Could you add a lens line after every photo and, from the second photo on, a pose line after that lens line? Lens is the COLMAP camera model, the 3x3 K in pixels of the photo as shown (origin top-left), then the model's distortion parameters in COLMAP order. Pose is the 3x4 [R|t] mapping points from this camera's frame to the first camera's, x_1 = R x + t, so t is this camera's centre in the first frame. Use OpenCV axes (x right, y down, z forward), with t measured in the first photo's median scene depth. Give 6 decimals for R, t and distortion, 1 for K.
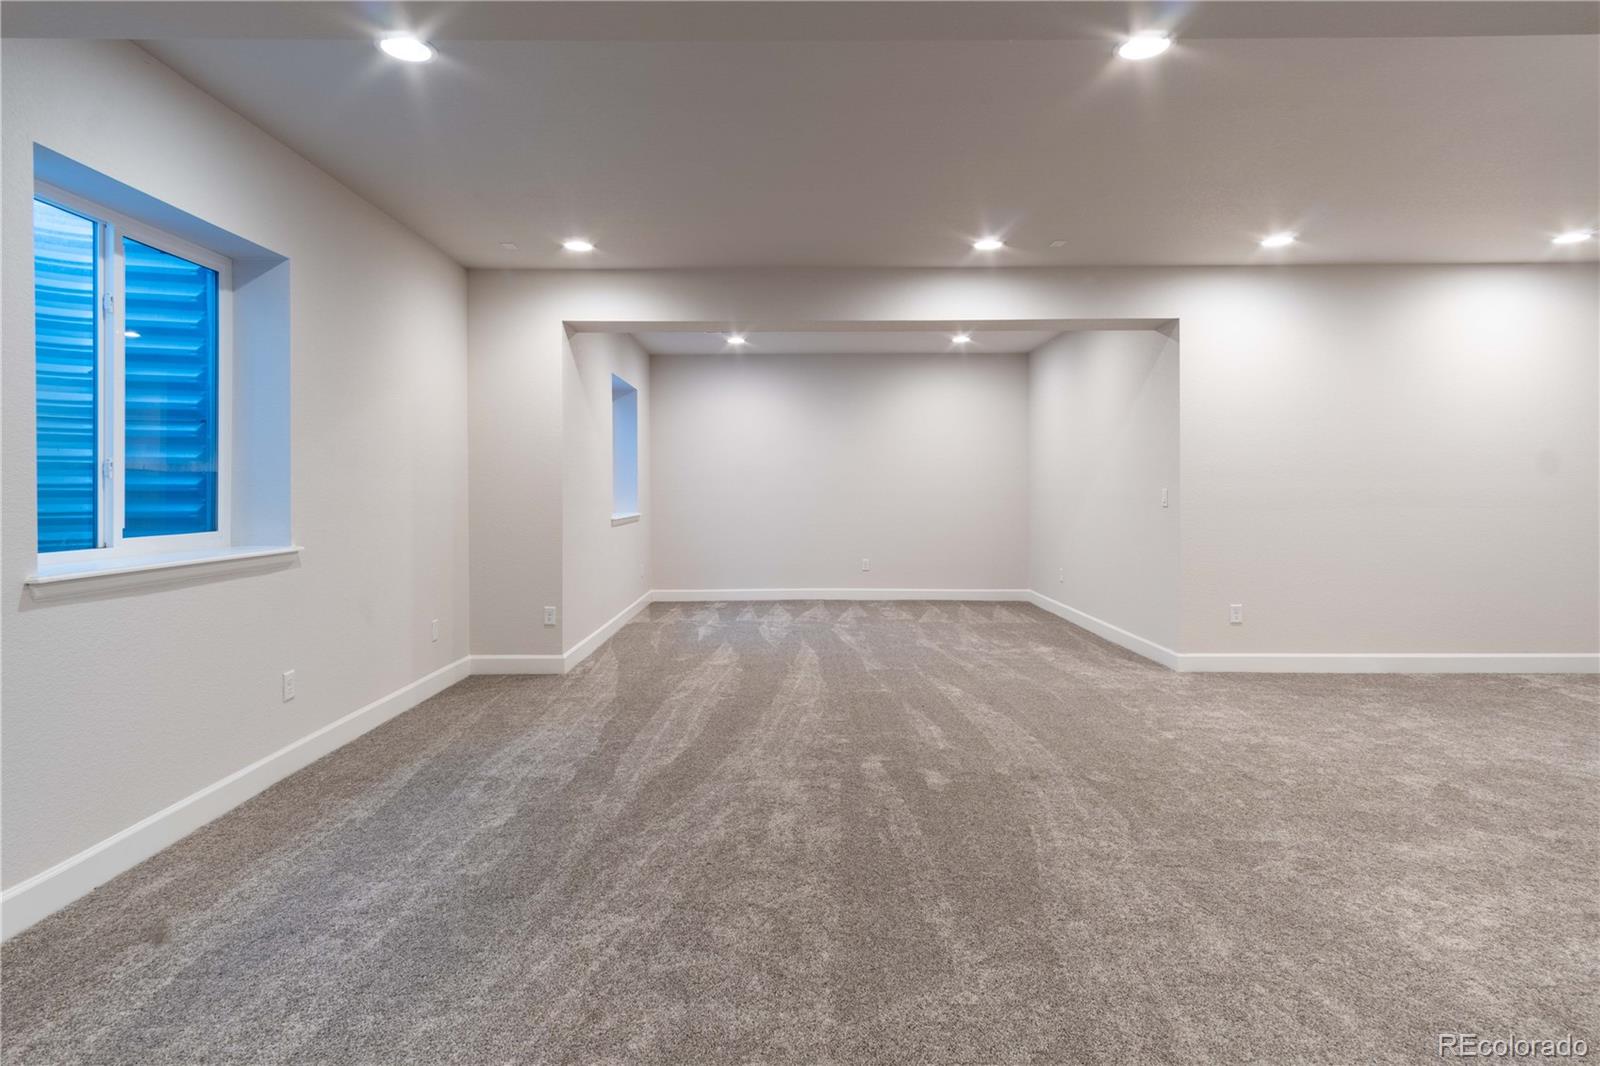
lens RADIAL K [[865.6, 0, 799.6], [0, 865.6, 479.0], [0, 0, 1]] dist [0.003252, 0.000165]
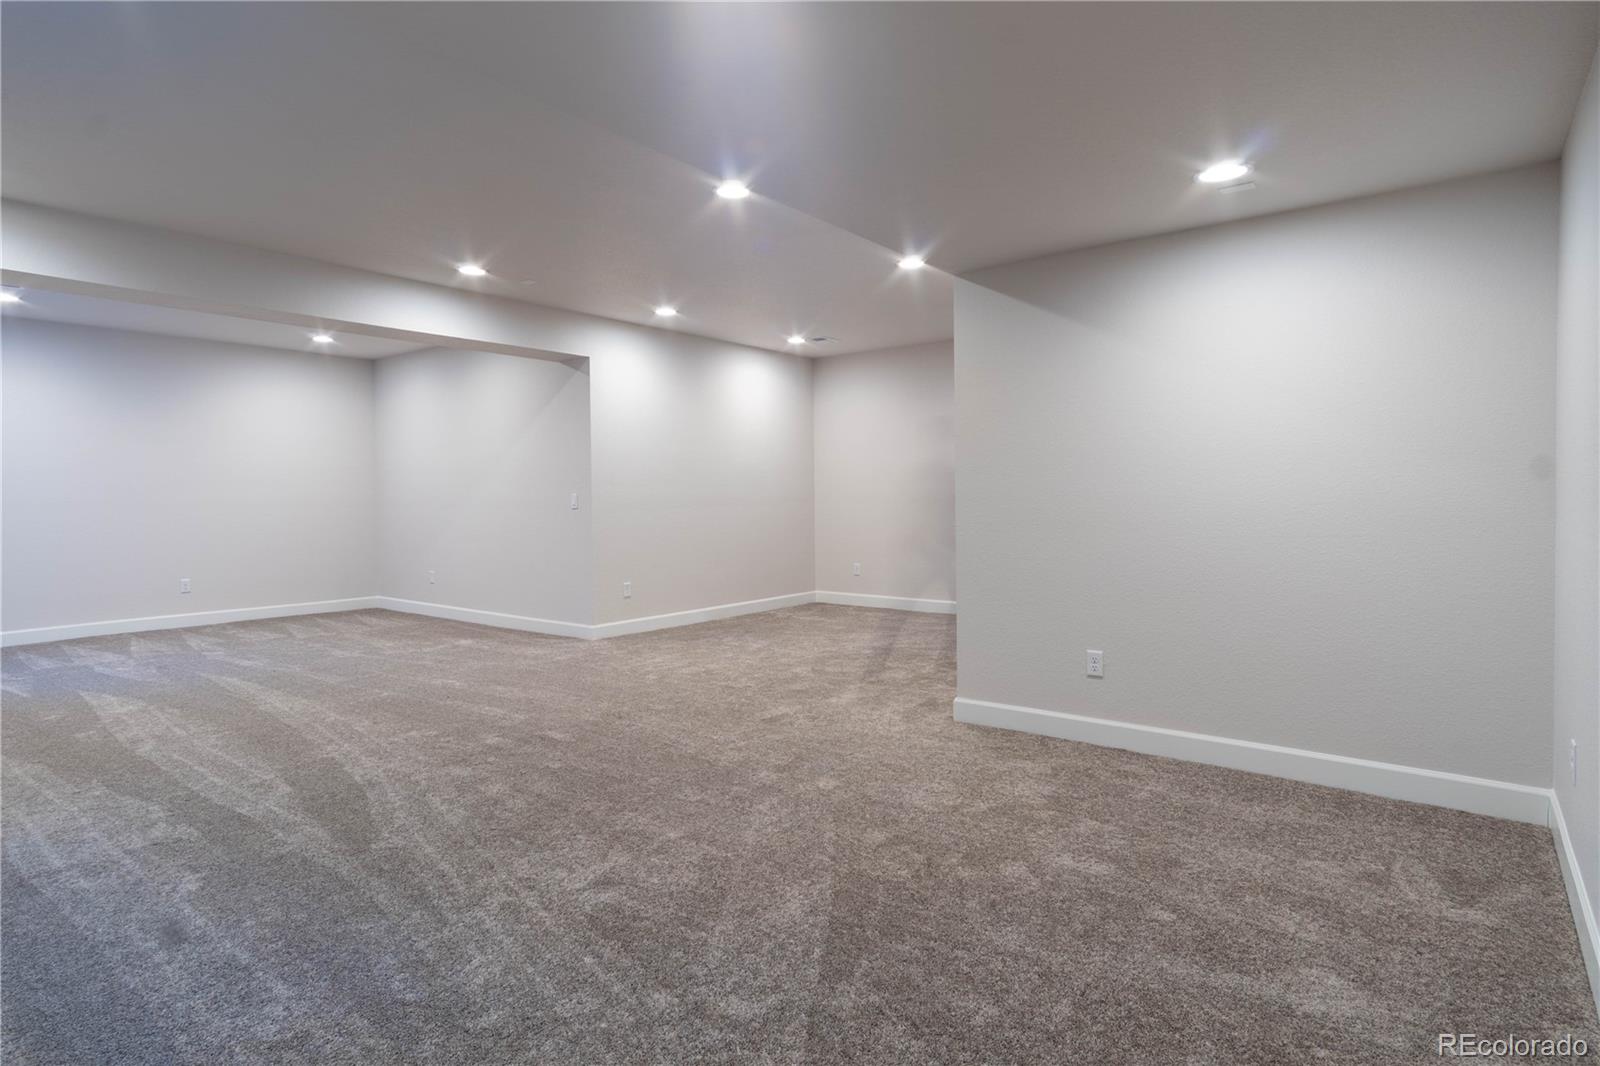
lens RADIAL K [[865.6, 0, 799.6], [0, 865.6, 479.0], [0, 0, 1]] dist [0.003252, 0.000165]
pose [[0.603012, 0.011602, 0.797648, -0.388361], [-0.002246, 0.999915, -0.012846, 0.005682], [-0.797729, 0.005955, 0.602987, 0.009529]]
